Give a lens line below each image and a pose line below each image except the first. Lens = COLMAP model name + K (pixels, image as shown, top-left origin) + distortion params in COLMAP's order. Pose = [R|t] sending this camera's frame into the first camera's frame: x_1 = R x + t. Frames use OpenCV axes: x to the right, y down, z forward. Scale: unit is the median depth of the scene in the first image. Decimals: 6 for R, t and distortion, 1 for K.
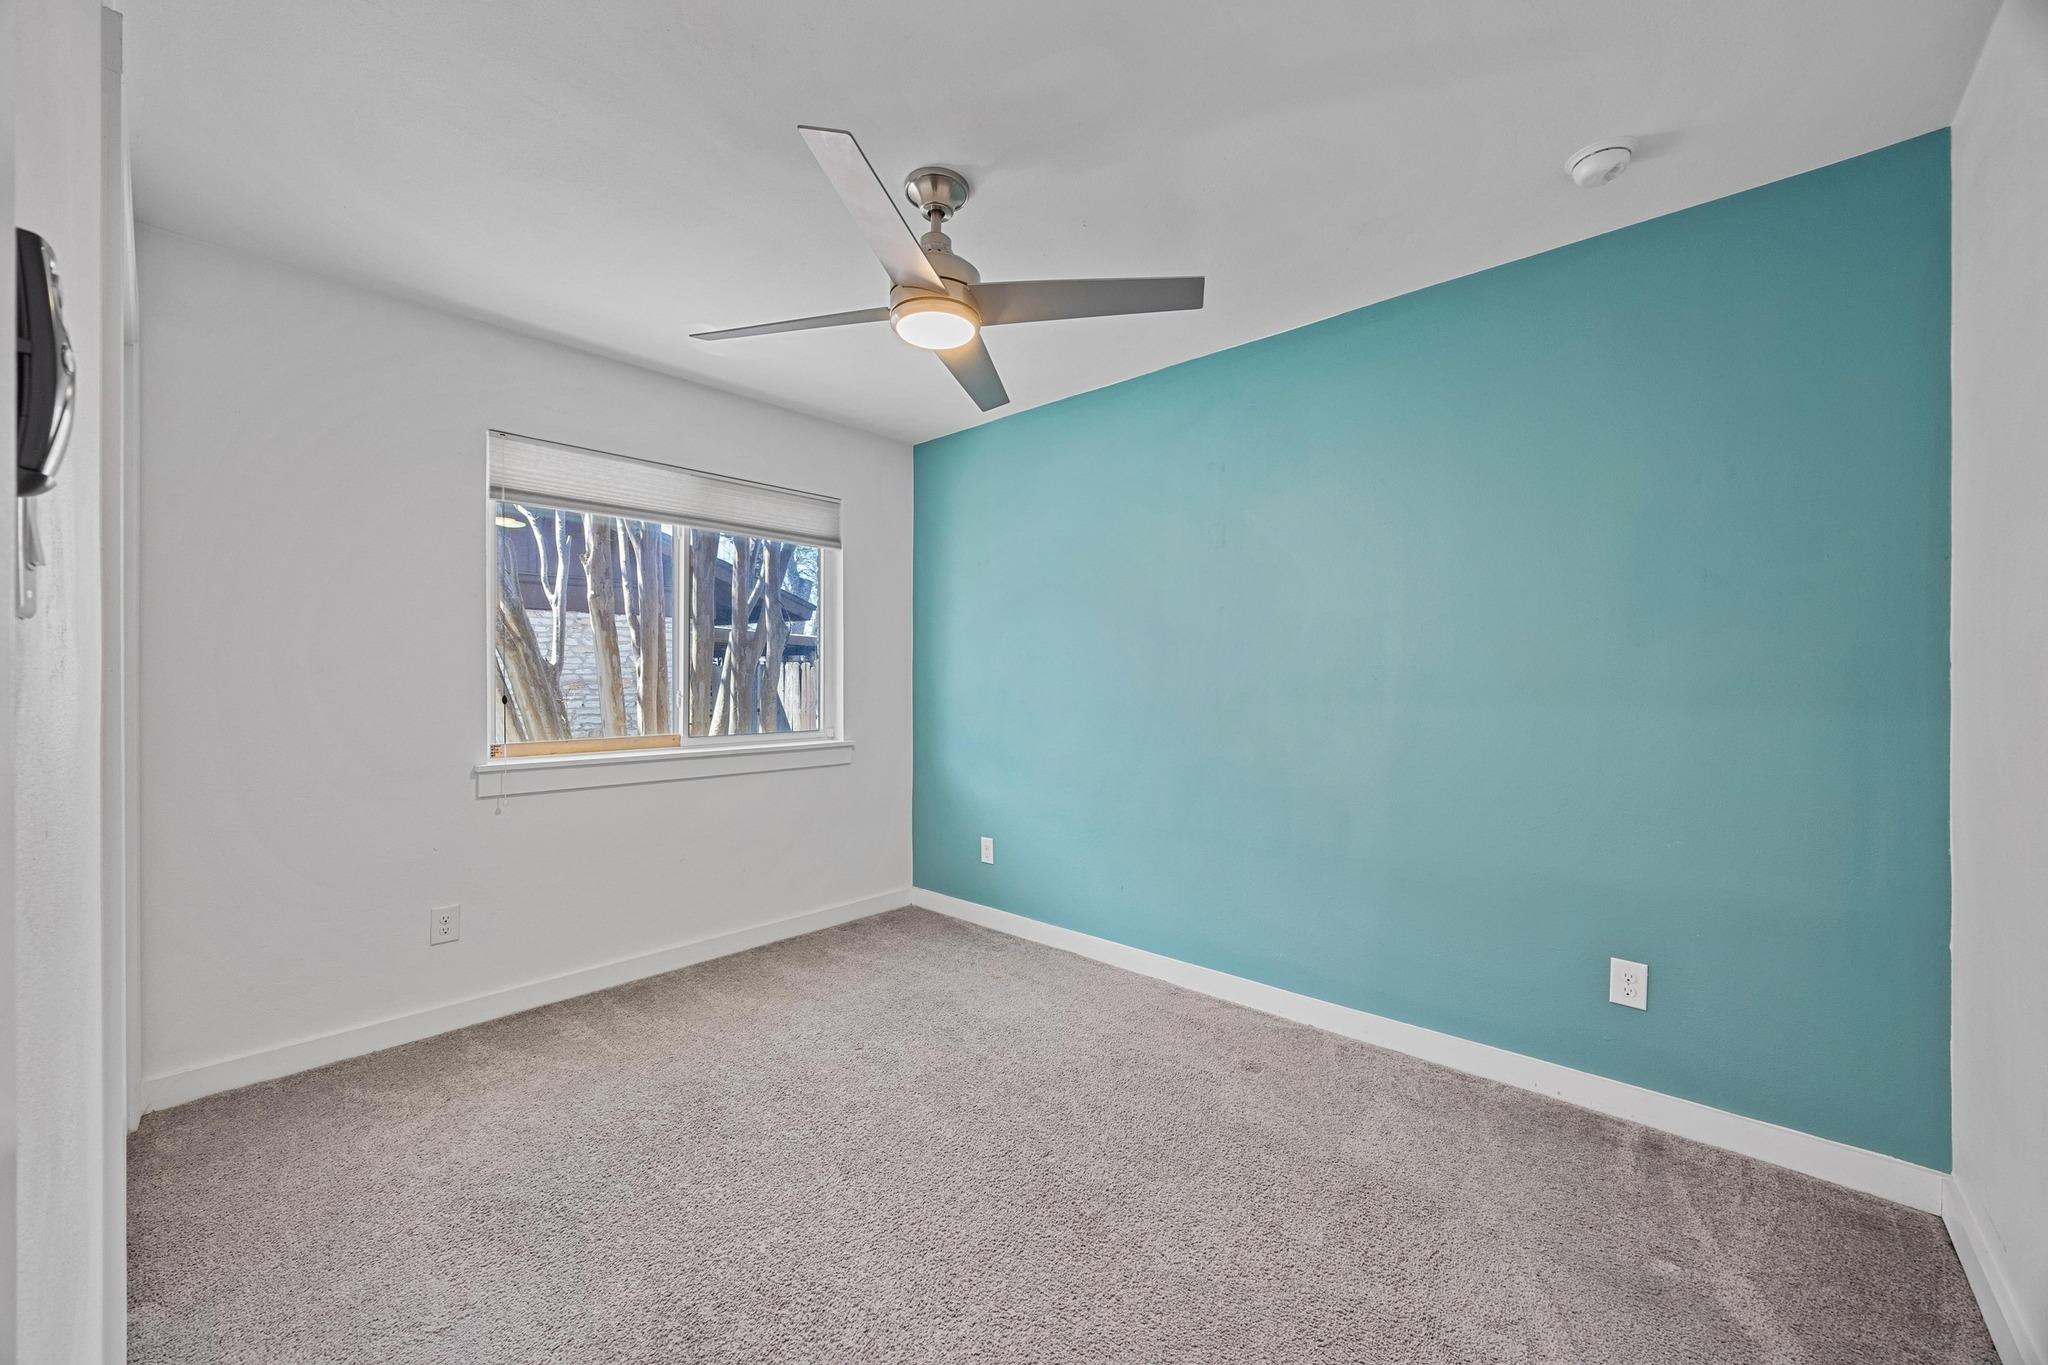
lens RADIAL K [[781.3, 0, 1013.3], [0, 781.3, 681.2], [0, 0, 1]] dist [-0.006372, 0.001543]
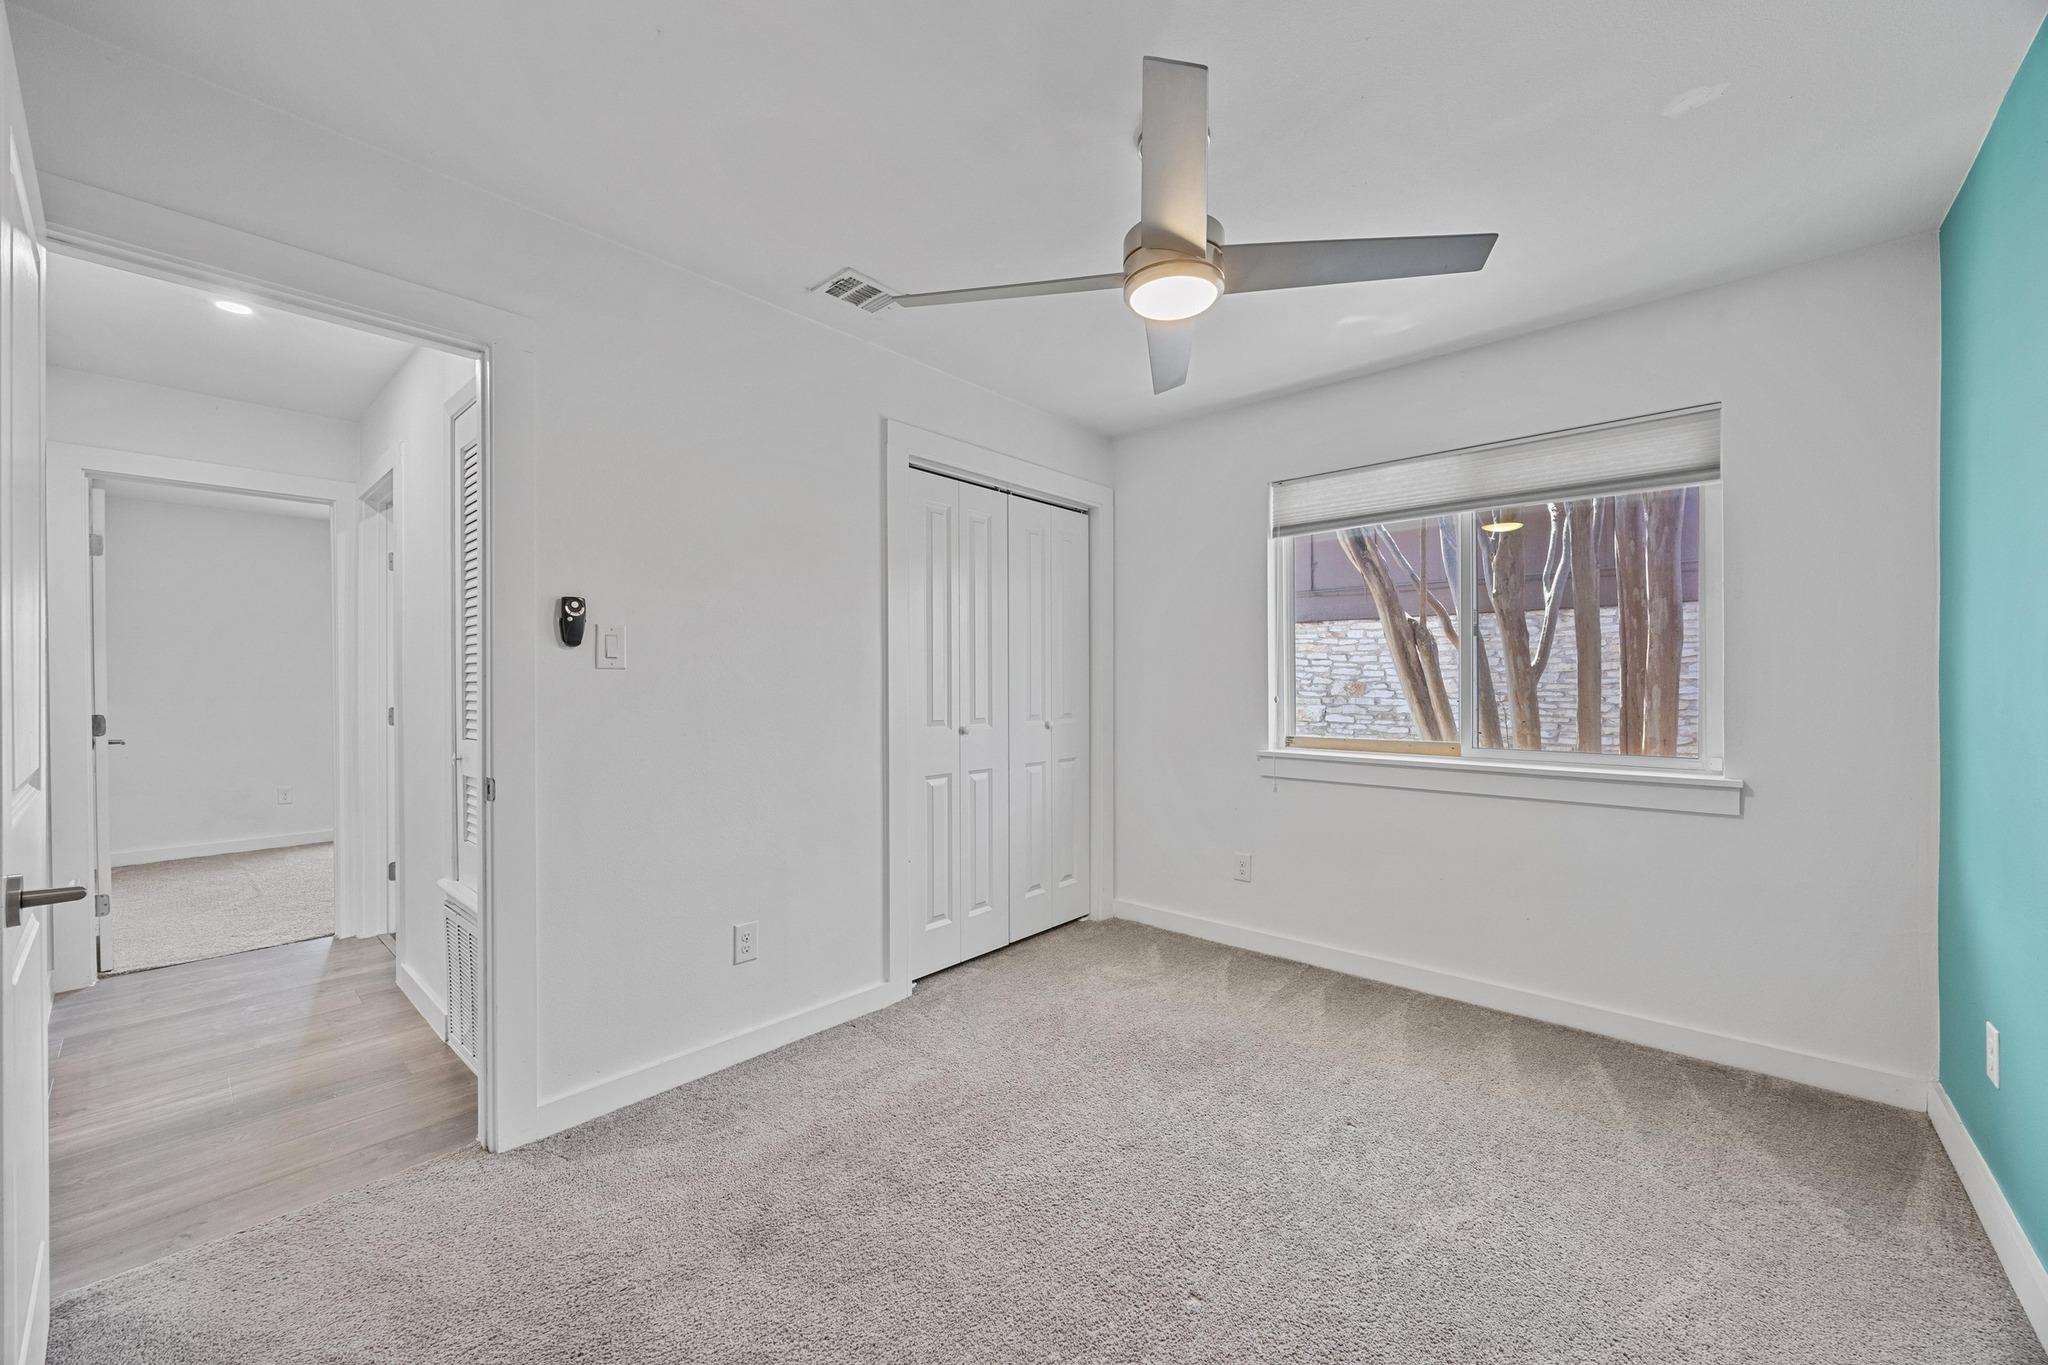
lens RADIAL K [[781.3, 0, 1004.8], [0, 781.3, 681.8], [0, 0, 1]] dist [-0.006372, 0.001543]
pose [[0.001240, -0.002241, -0.999997, 0.501112], [-0.002569, 0.999994, -0.002244, 0.000322], [0.999996, 0.002572, 0.001234, 0.493262]]
